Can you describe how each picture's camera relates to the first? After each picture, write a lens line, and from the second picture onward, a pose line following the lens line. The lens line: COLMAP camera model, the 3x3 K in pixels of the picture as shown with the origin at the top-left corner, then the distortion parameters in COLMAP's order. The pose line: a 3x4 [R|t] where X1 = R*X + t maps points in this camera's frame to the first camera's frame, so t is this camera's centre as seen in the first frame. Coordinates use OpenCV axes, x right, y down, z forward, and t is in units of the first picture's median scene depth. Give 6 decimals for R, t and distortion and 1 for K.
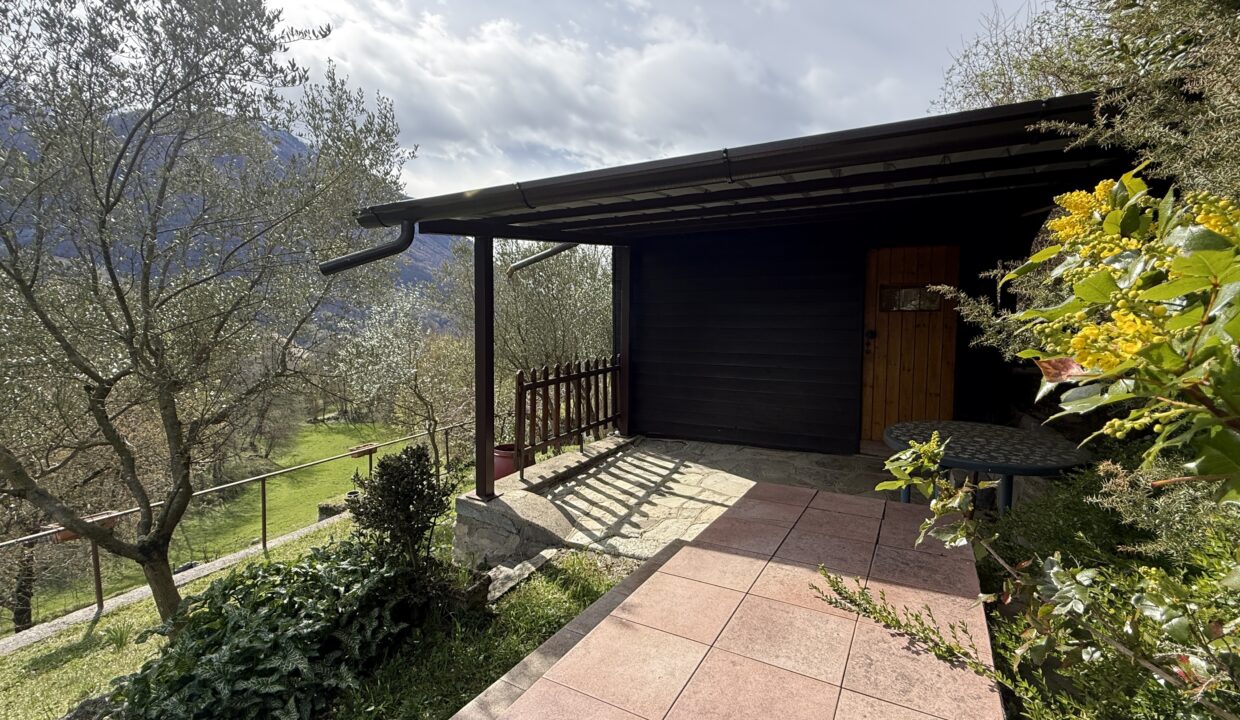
lens RADIAL K [[510.0, 0, 629.0], [0, 510.0, 362.7], [0, 0, 1]] dist [-0.004095, -0.000263]
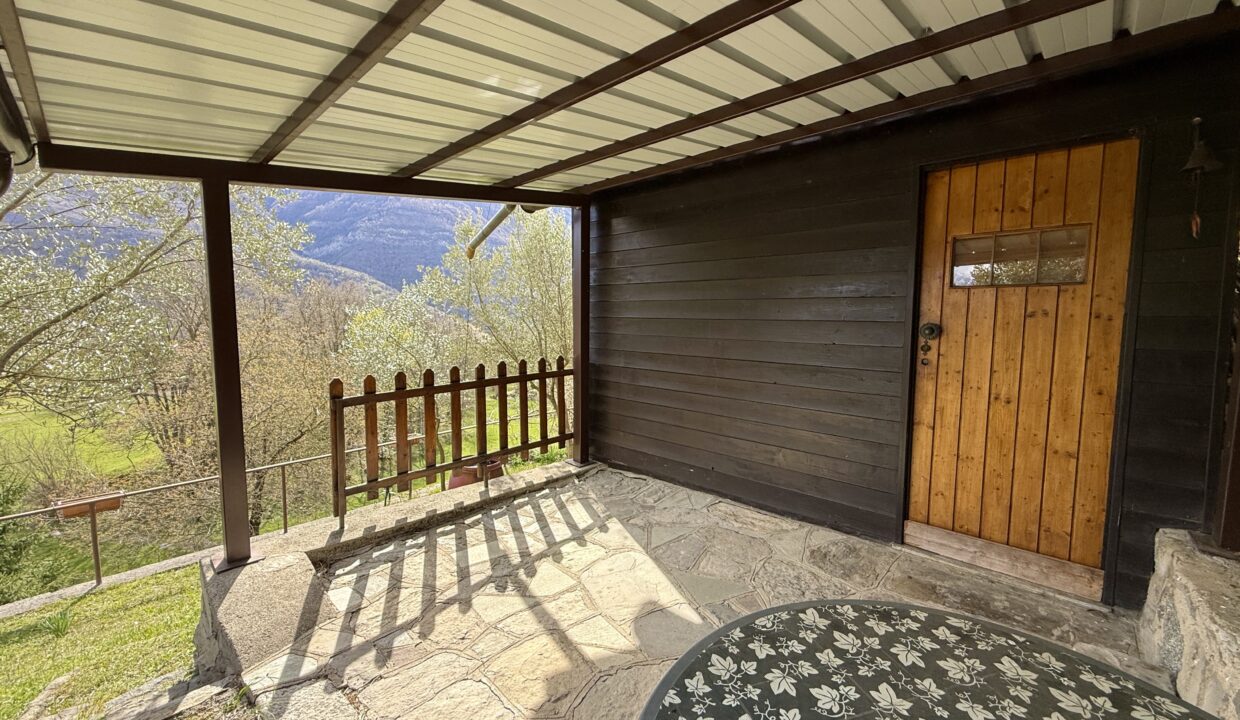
lens RADIAL K [[500.9, 0, 618.4], [0, 500.9, 357.5], [0, 0, 1]] dist [0.000231, 0.000127]
pose [[0.954919, 0.027714, -0.295570, 0.347374], [-0.022213, 0.999512, 0.021953, -0.034478], [0.296034, -0.014398, 0.955069, 0.432750]]
